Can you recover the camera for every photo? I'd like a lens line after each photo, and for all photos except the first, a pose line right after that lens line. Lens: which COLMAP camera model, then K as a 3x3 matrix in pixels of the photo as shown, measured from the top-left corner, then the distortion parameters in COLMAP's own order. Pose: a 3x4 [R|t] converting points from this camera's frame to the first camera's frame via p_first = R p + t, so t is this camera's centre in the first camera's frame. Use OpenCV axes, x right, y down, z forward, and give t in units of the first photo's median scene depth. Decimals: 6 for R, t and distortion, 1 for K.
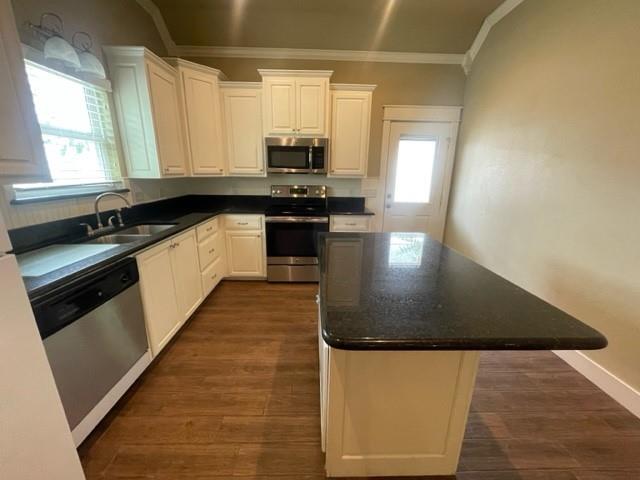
lens RADIAL K [[257.7, 0, 320.0], [0, 257.7, 240.0], [0, 0, 1]] dist [-0.001853, -0.000239]
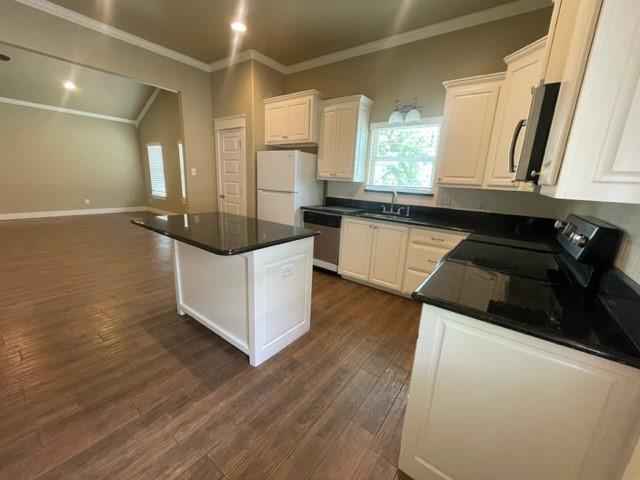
lens RADIAL K [[257.7, 0, 320.0], [0, 257.7, 240.0], [0, 0, 1]] dist [-0.001853, -0.000239]
pose [[-0.616238, 0.140982, -0.774839, 0.757364], [-0.256290, 0.894397, 0.366566, -0.358701], [0.744692, 0.424475, -0.515029, 1.489022]]
